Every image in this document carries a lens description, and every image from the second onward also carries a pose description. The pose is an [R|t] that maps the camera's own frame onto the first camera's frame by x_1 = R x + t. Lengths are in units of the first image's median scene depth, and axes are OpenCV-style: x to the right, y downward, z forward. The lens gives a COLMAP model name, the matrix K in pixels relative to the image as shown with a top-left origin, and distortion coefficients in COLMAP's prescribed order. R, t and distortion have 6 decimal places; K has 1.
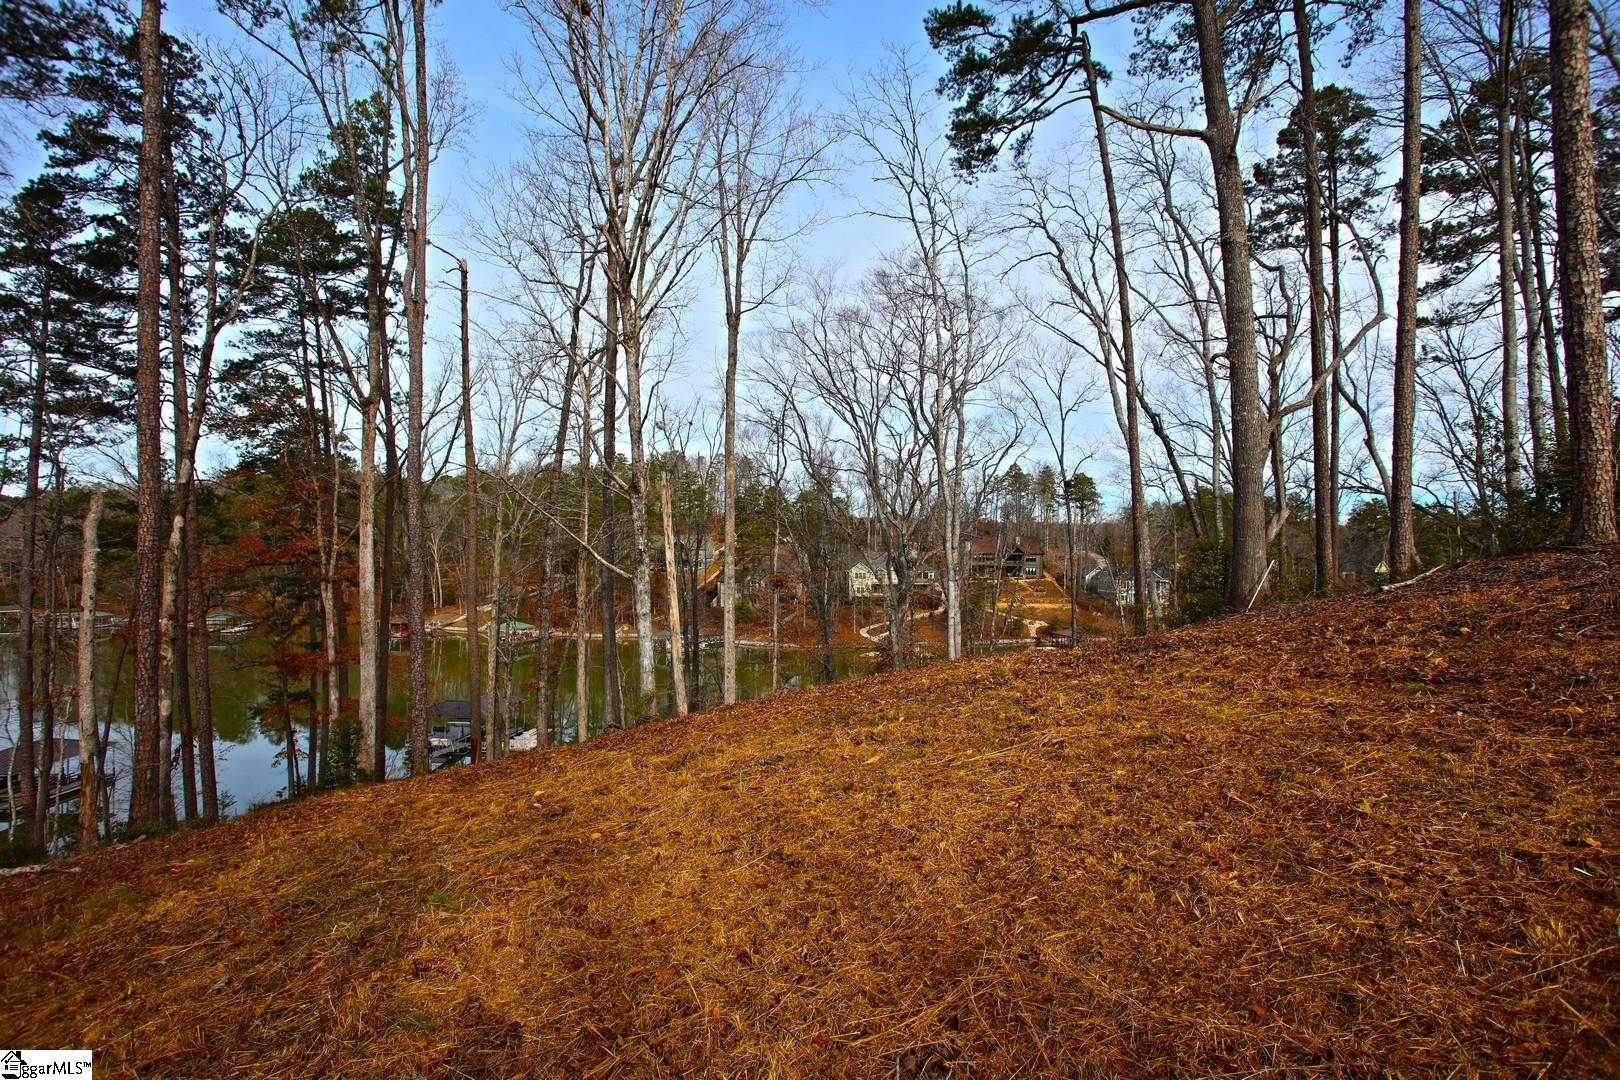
lens RADIAL K [[785.2, 0, 812.8], [0, 785.2, 544.1], [0, 0, 1]] dist [-0.079339, 0.037565]
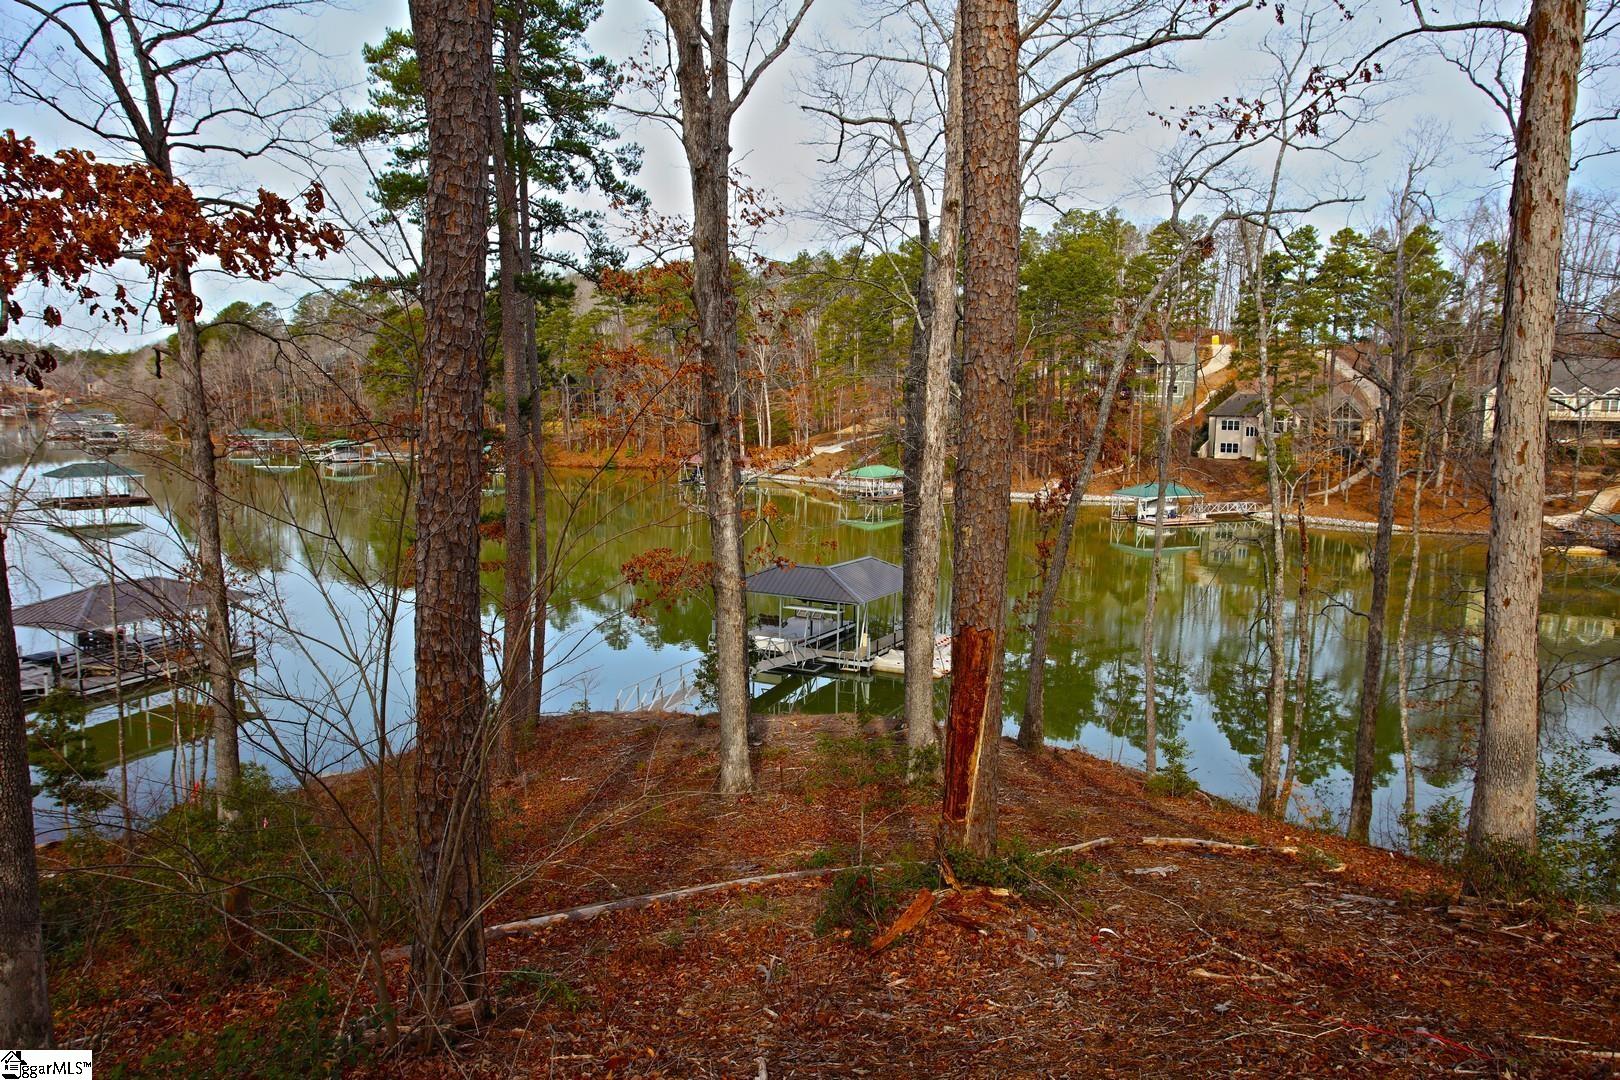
lens RADIAL K [[1119.6, 0, 813.0], [0, 1119.6, 544.1], [0, 0, 1]] dist [-0.042943, 0.050721]
pose [[0.917516, 0.061047, -0.392986, -0.455095], [-0.007837, 0.990732, 0.135605, 0.241623], [0.397622, -0.121340, 0.909491, 0.913222]]
